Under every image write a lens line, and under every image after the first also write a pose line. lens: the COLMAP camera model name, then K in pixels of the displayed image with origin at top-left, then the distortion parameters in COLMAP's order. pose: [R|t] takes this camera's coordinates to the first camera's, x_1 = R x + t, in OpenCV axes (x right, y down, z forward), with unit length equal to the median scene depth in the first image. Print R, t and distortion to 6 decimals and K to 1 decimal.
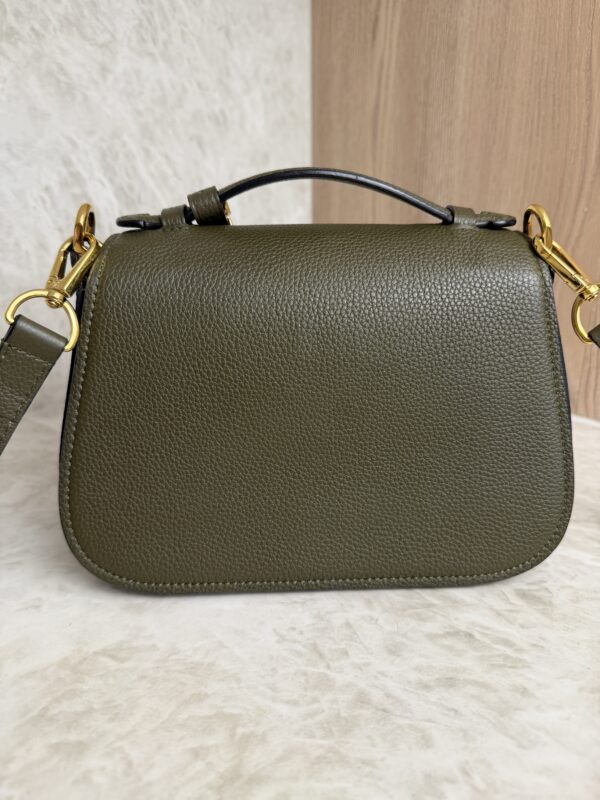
lens RADIAL K [[591.0, 0, 300.0], [0, 591.0, 400.0], [0, 0, 1]] dist [-0.052716, 0.023976]
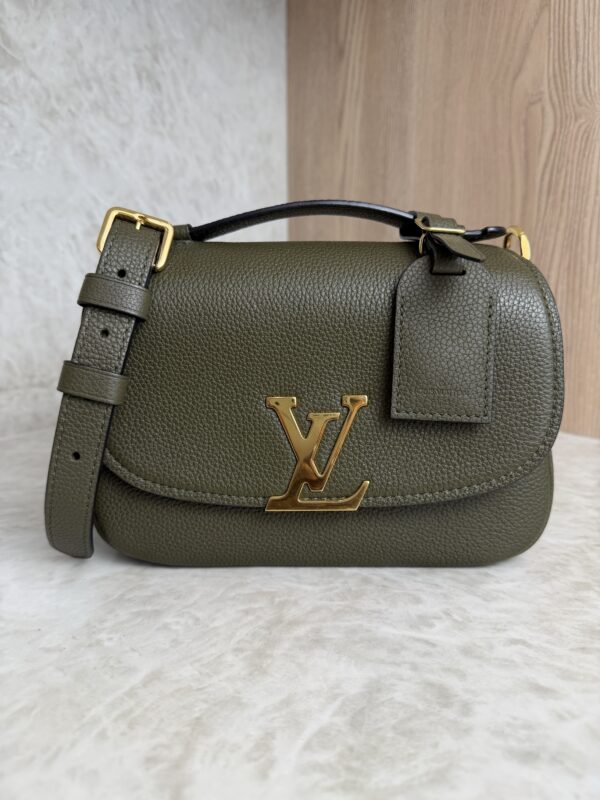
lens RADIAL K [[592.7, 0, 296.9], [0, 592.7, 399.9], [0, 0, 1]] dist [-0.039343, 0.011266]
pose [[0.997472, -0.010048, 0.070347, -0.066187], [0.019281, 0.991085, -0.131830, 0.132561], [-0.068395, 0.132853, 0.988773, -0.171050]]
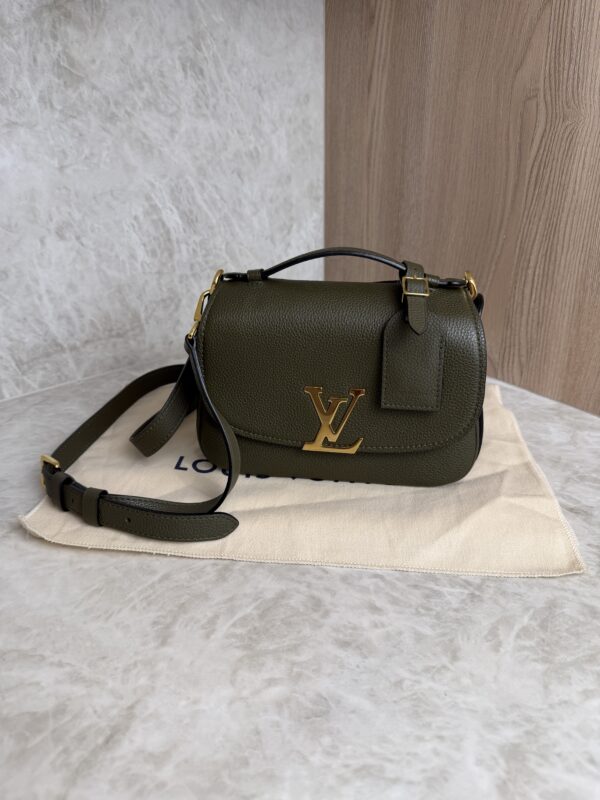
lens RADIAL K [[584.5, 0, 298.0], [0, 584.5, 399.2], [0, 0, 1]] dist [-0.012916, -0.009894]
pose [[0.996267, 0.030457, -0.080776, 0.110015], [-0.021414, 0.993640, 0.110546, -0.075235], [0.083629, -0.108404, 0.990583, -0.478992]]
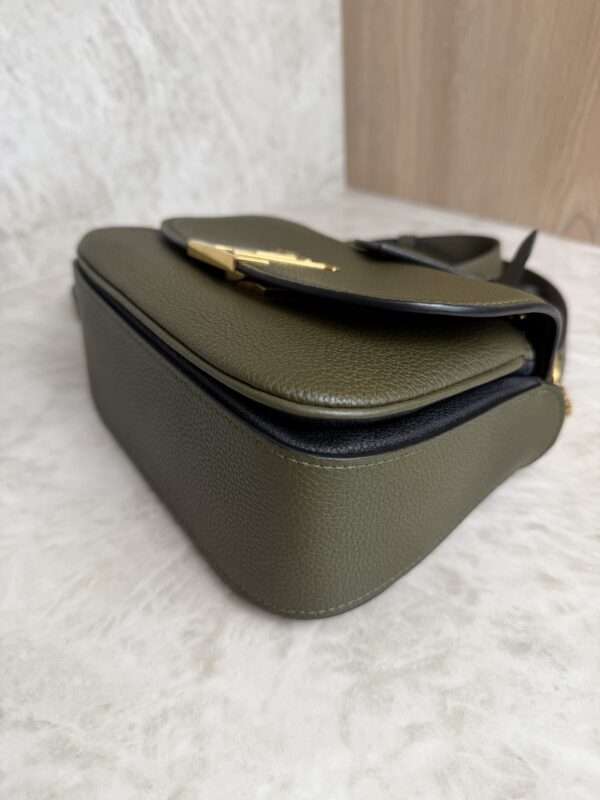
lens RADIAL K [[604.7, 0, 300.0], [0, 604.7, 400.0], [0, 0, 1]] dist [-0.072368, 0.031750]
pose [[0.998545, -0.024022, -0.048281, -0.022967], [0.034650, 0.971839, 0.233086, 0.031171], [0.041322, -0.234419, 0.971257, -0.154668]]
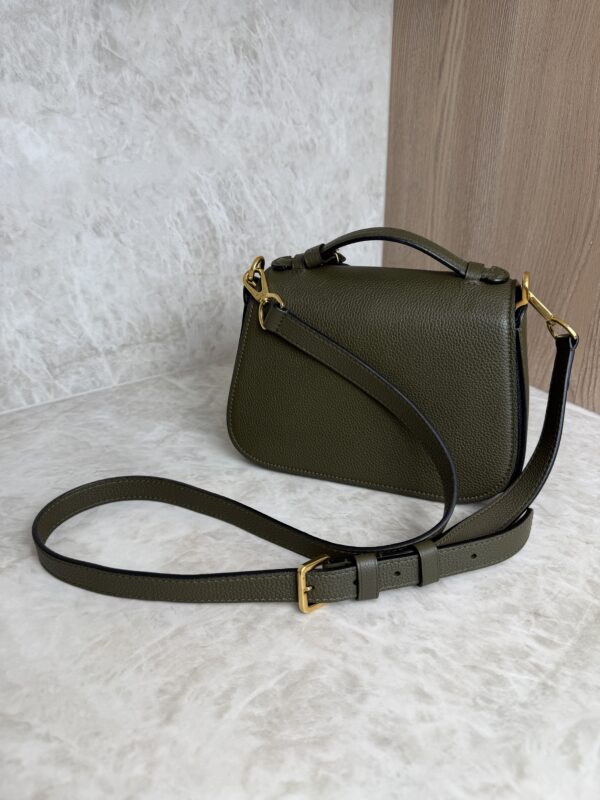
lens RADIAL K [[582.6, 0, 302.0], [0, 582.6, 397.8], [0, 0, 1]] dist [0.000559, -0.024699]
pose [[0.983427, 0.072234, -0.166291, 0.110003], [-0.052929, 0.991634, 0.117733, -0.107878], [0.173404, -0.106980, 0.979023, -0.337938]]
